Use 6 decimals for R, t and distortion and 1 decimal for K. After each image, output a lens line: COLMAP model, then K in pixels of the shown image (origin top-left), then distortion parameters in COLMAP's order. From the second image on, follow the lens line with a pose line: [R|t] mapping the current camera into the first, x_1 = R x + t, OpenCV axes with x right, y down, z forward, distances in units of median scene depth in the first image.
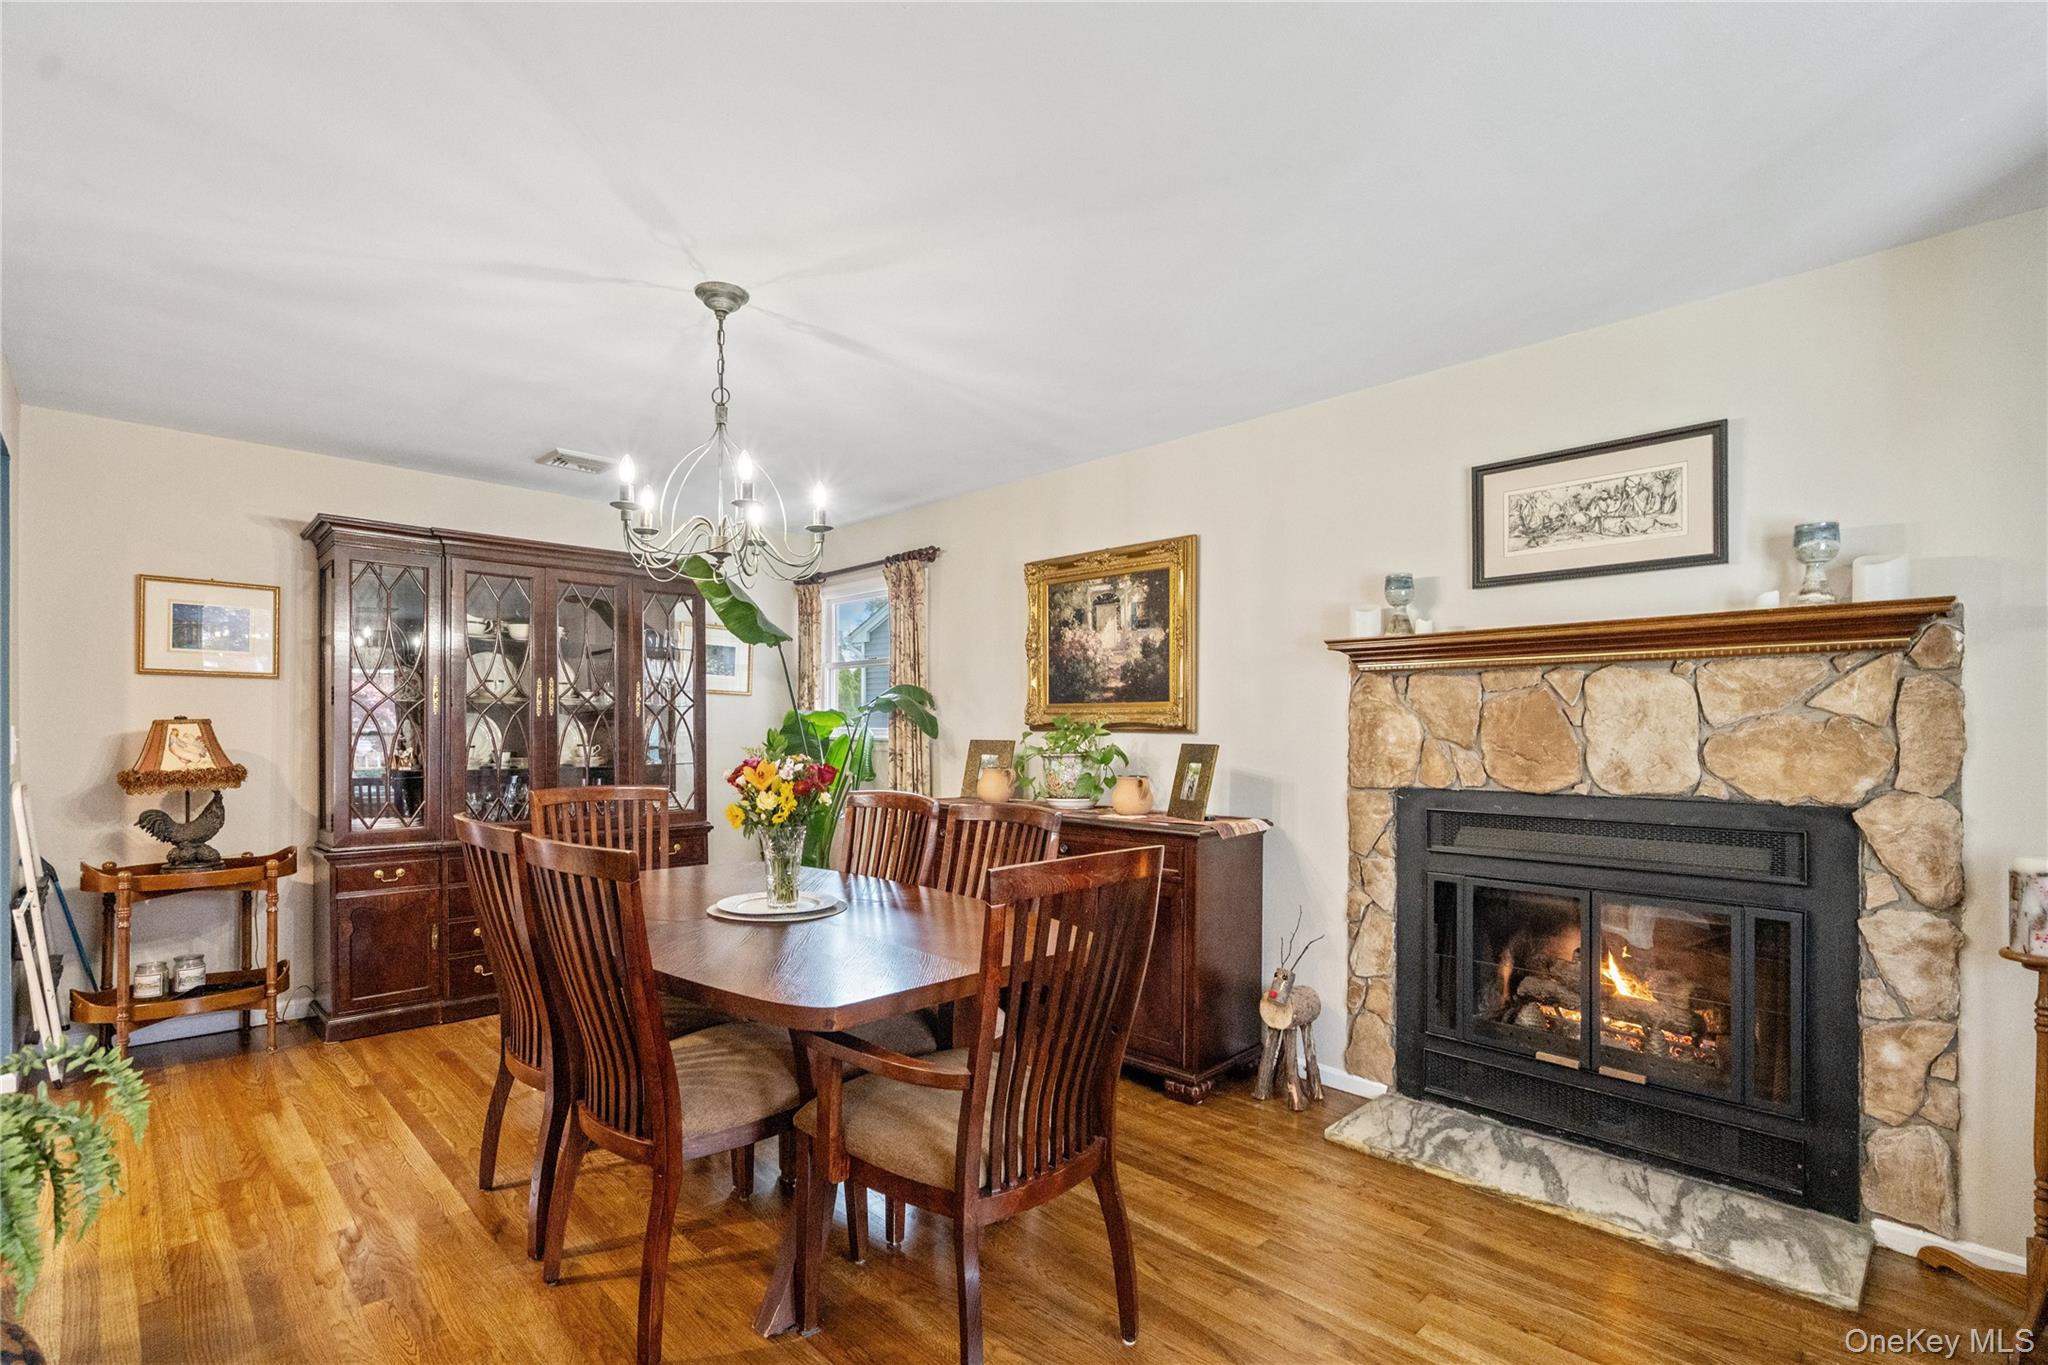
lens RADIAL K [[956.5, 0, 1033.8], [0, 956.5, 691.4], [0, 0, 1]] dist [-0.000984, 0.000194]
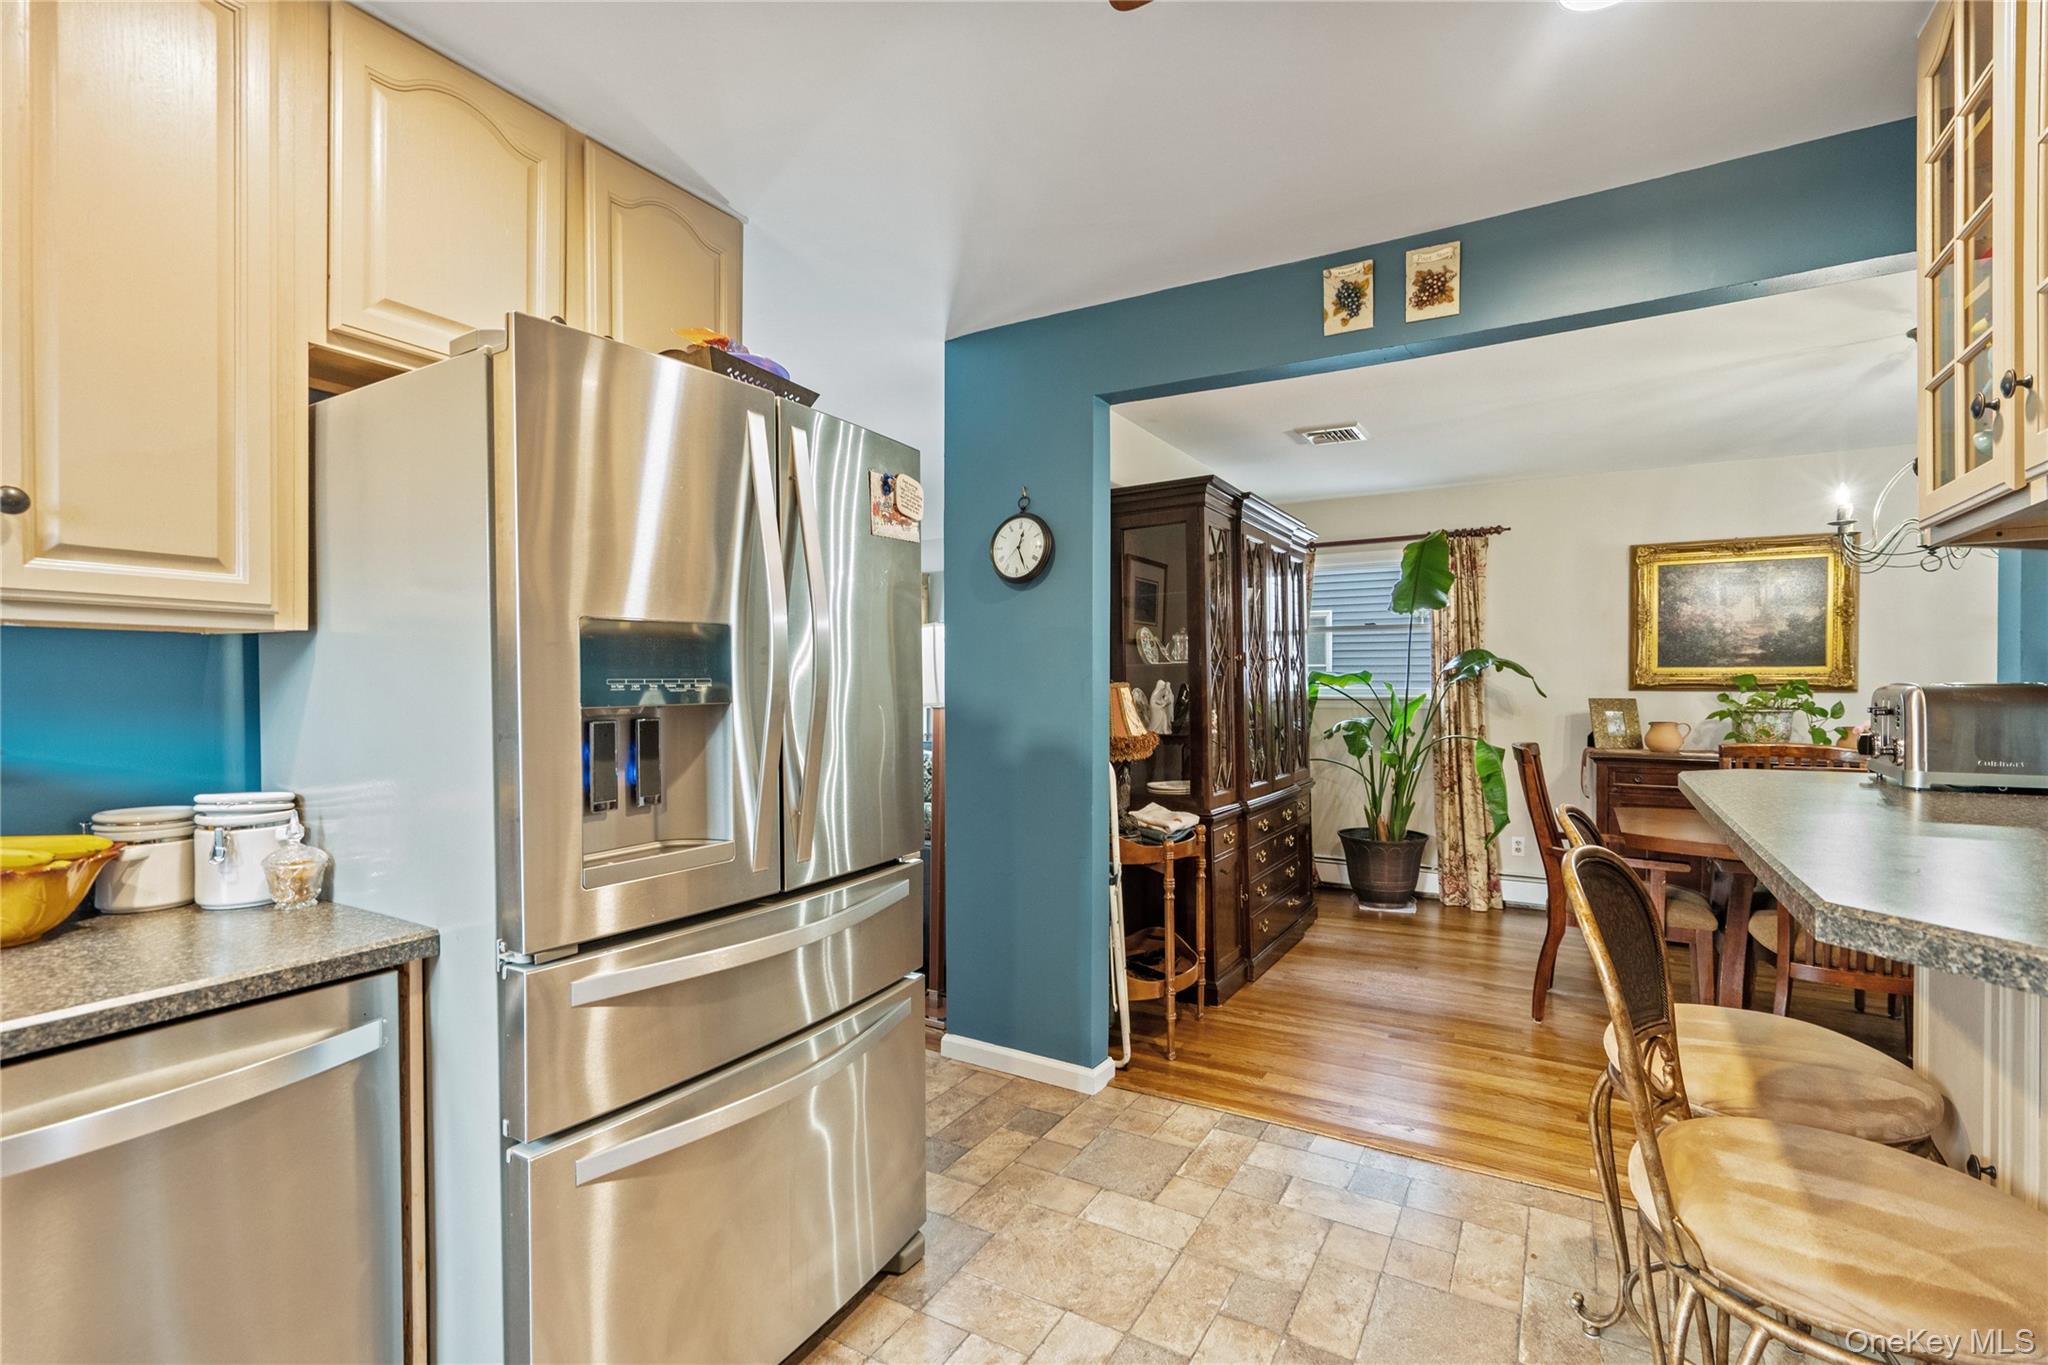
lens RADIAL K [[955.4, 0, 980.6], [0, 955.4, 684.6], [0, 0, 1]] dist [-0.000452, 0.000026]
pose [[0.974768, 0.000227, 0.223220, -1.190445], [-0.008840, 0.999254, 0.037588, -0.002358], [-0.223045, -0.038612, 0.974043, 0.040686]]
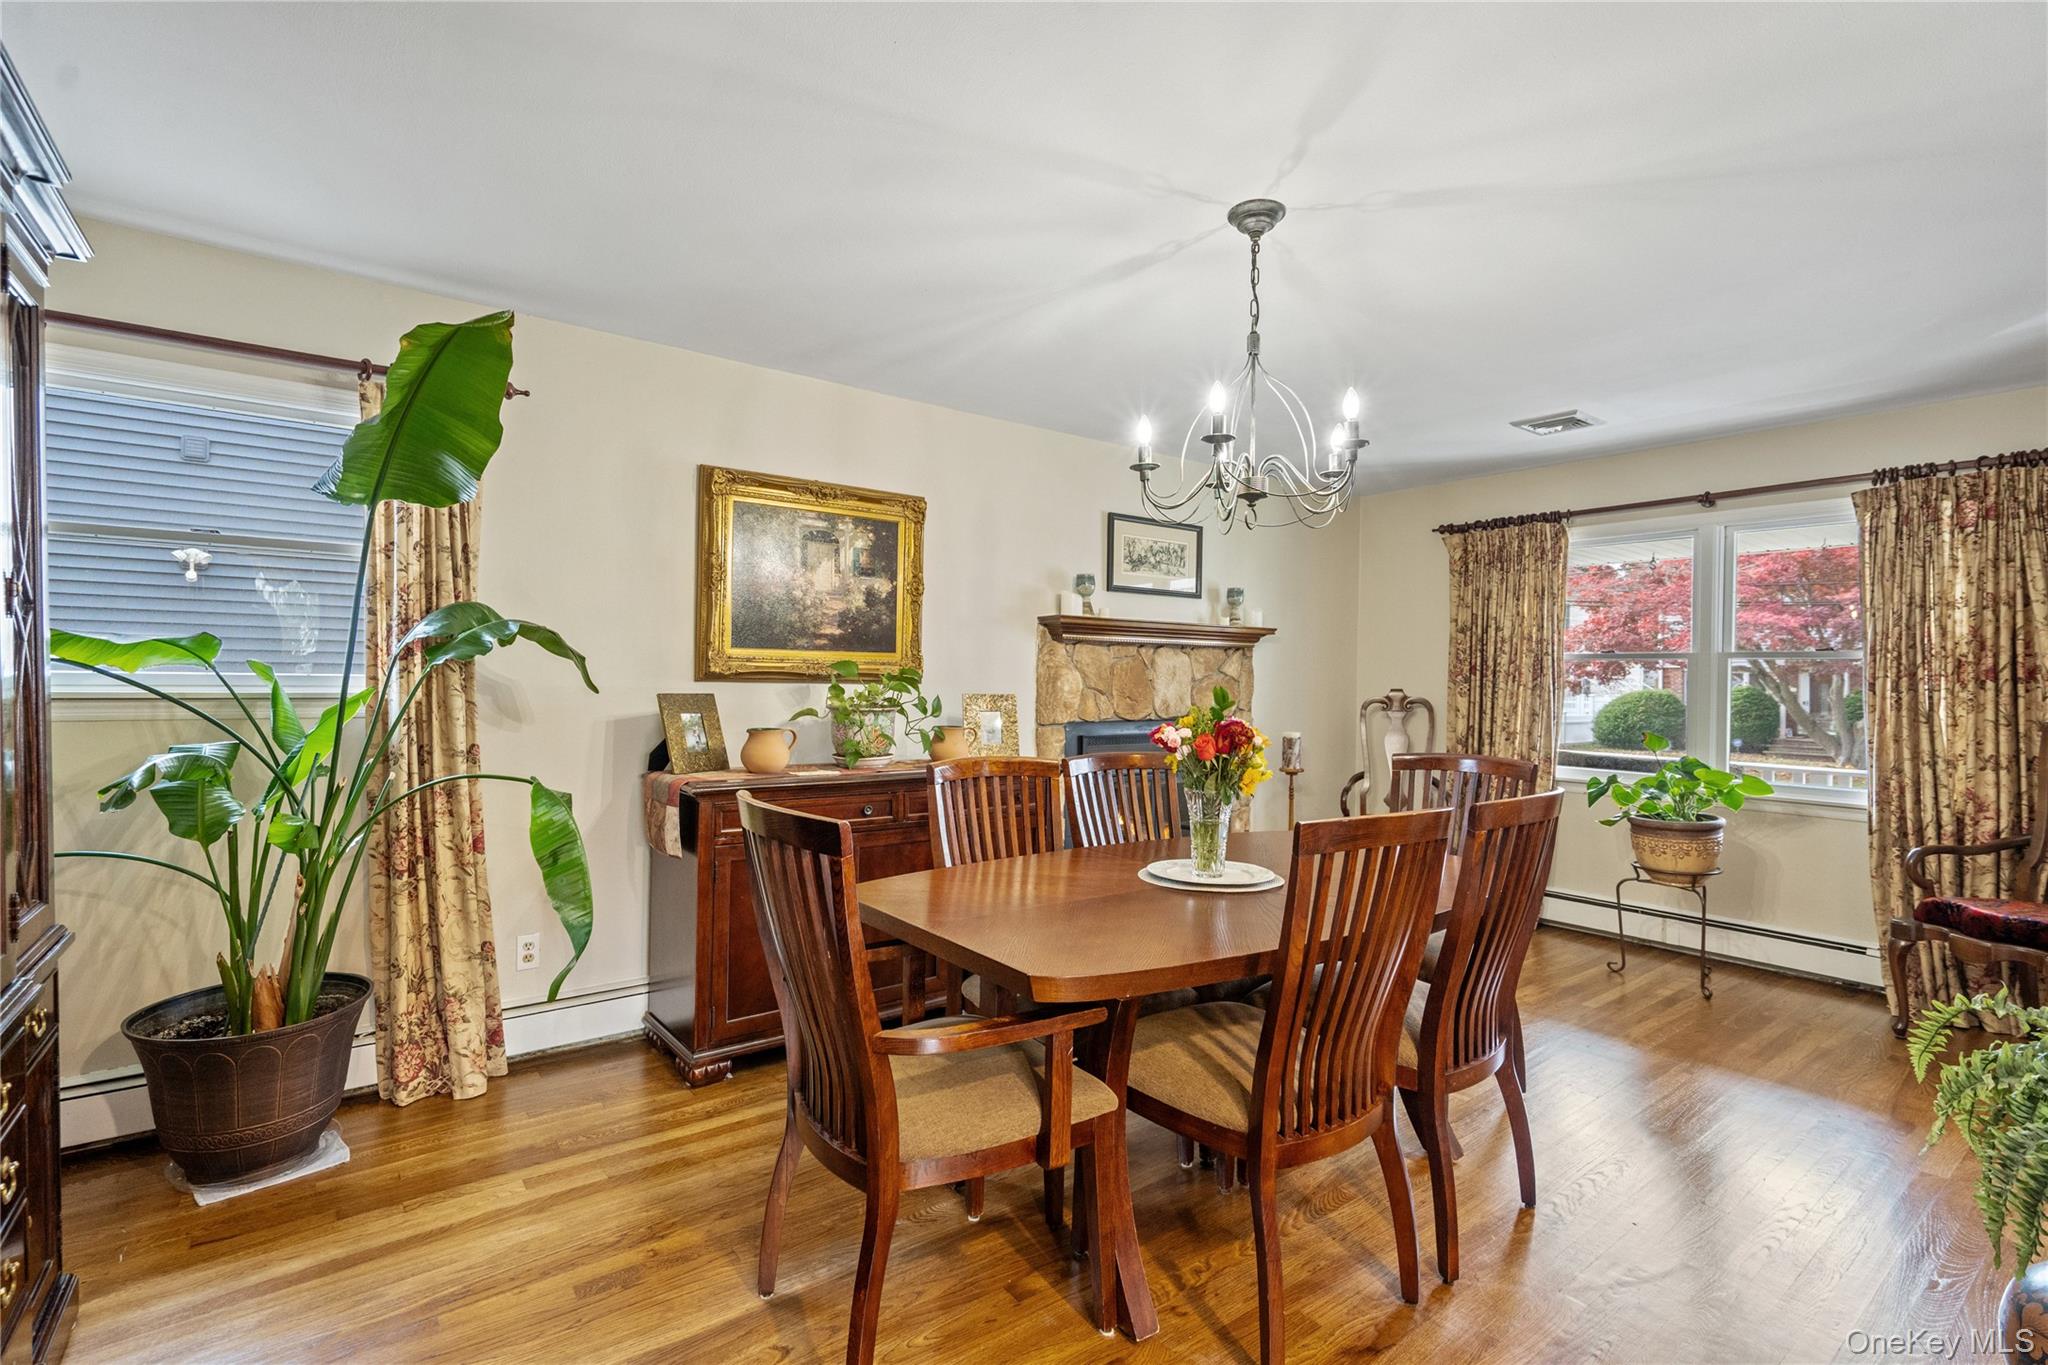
lens RADIAL K [[936.4, 0, 1031.1], [0, 936.4, 671.4], [0, 0, 1]] dist [-0.002797, -0.000724]
pose [[0.139128, 0.006765, 0.990251, -0.828702], [-0.052373, 0.998627, 0.000536, 0.022242], [-0.988888, -0.051937, 0.139291, 0.710386]]
